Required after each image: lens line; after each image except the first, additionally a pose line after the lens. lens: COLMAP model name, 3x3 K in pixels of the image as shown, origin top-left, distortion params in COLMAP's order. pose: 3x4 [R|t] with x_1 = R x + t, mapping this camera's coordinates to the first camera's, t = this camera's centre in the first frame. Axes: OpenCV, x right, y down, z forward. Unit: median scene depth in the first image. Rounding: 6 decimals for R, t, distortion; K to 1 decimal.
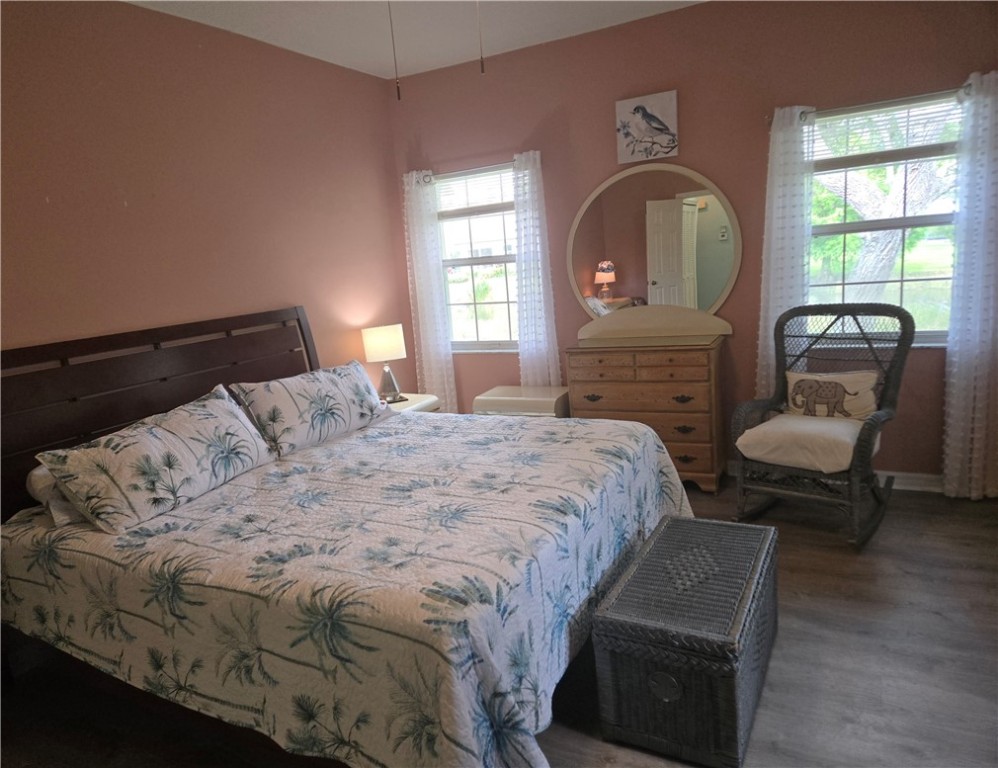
lens RADIAL K [[676.6, 0, 499.7], [0, 676.6, 385.7], [0, 0, 1]] dist [0.060593, -0.010151]
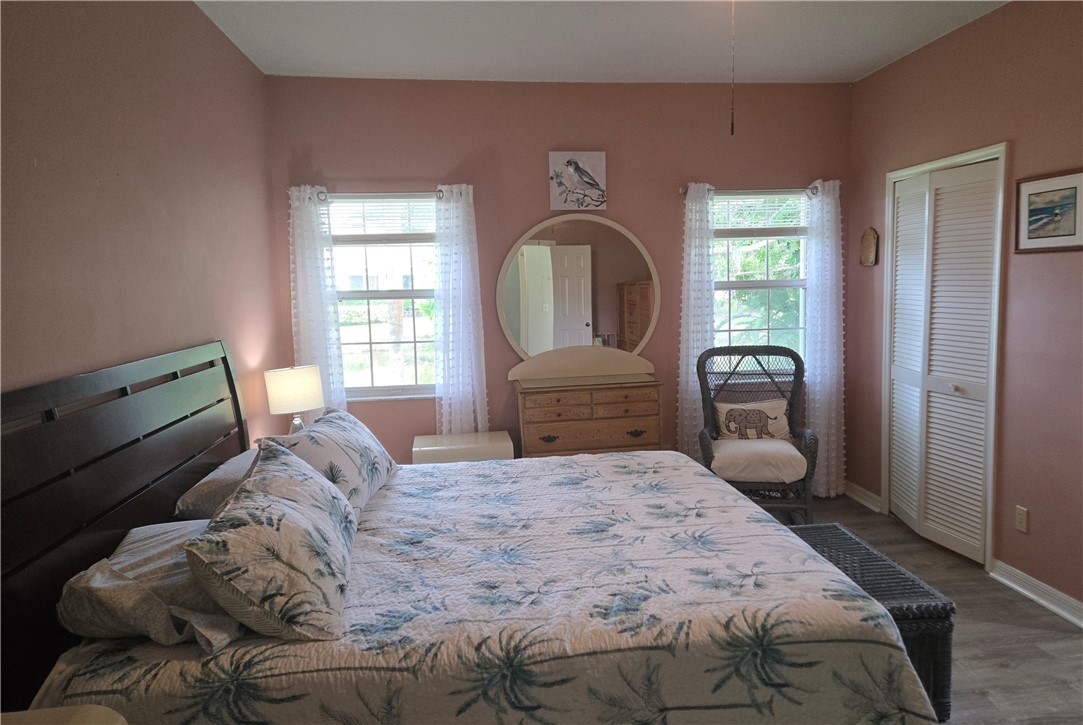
lens RADIAL K [[755.7, 0, 539.1], [0, 755.7, 355.7], [0, 0, 1]] dist [0.059772, -0.006680]
pose [[0.805399, 0.008603, 0.592671, -0.725603], [0.067536, 0.992051, -0.106178, 0.019654], [-0.588873, 0.125543, 0.798416, 0.176029]]
